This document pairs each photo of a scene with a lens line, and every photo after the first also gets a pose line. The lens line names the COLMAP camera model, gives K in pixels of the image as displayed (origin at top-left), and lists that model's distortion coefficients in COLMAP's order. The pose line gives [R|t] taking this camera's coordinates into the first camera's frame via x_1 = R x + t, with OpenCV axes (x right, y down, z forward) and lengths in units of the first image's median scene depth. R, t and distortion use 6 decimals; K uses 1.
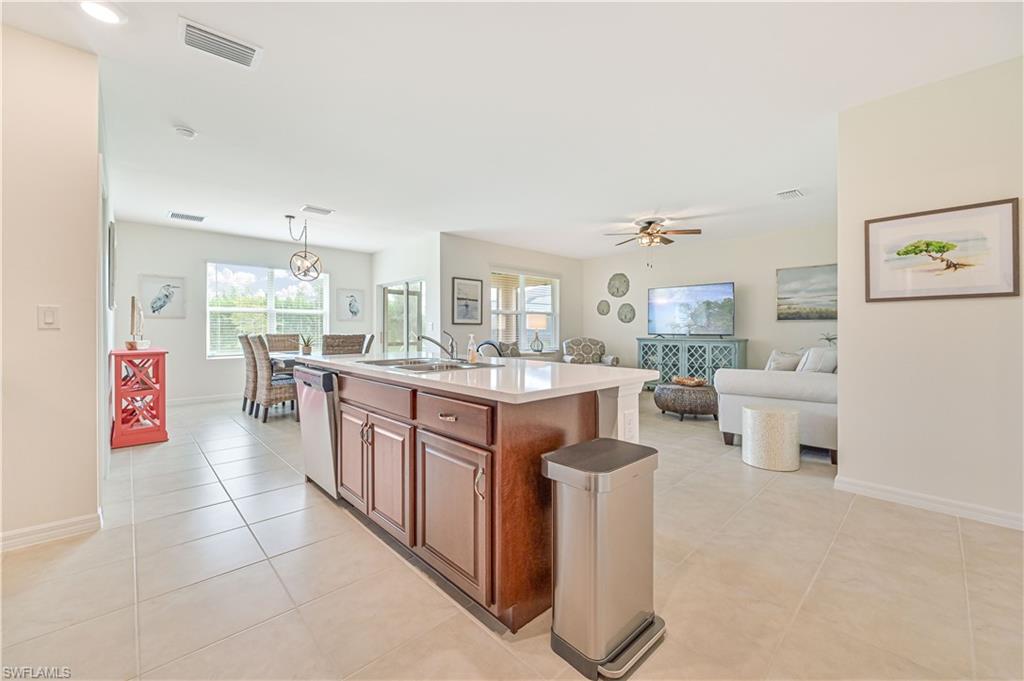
lens RADIAL K [[406.4, 0, 514.5], [0, 406.4, 330.4], [0, 0, 1]] dist [-0.001062, -0.000119]
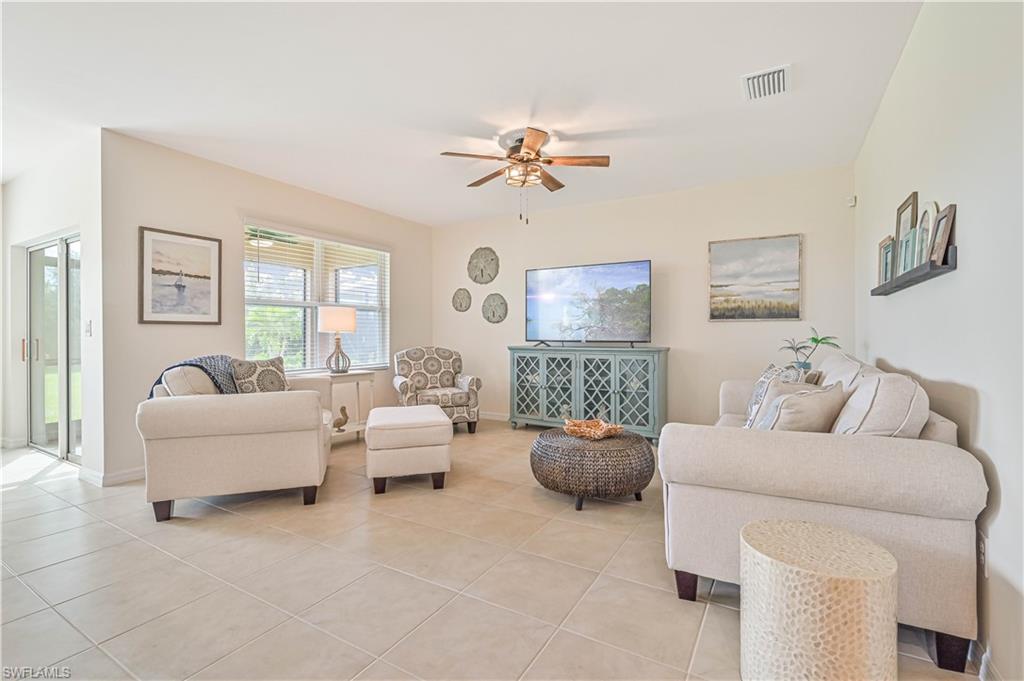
lens RADIAL K [[463.3, 0, 513.6], [0, 463.3, 334.5], [0, 0, 1]] dist [-0.000316, 0.000041]
pose [[0.963142, -0.002147, 0.268986, 0.129579], [0.002059, 0.999998, 0.000609, -0.001040], [-0.268987, -0.000032, 0.963144, 0.342938]]
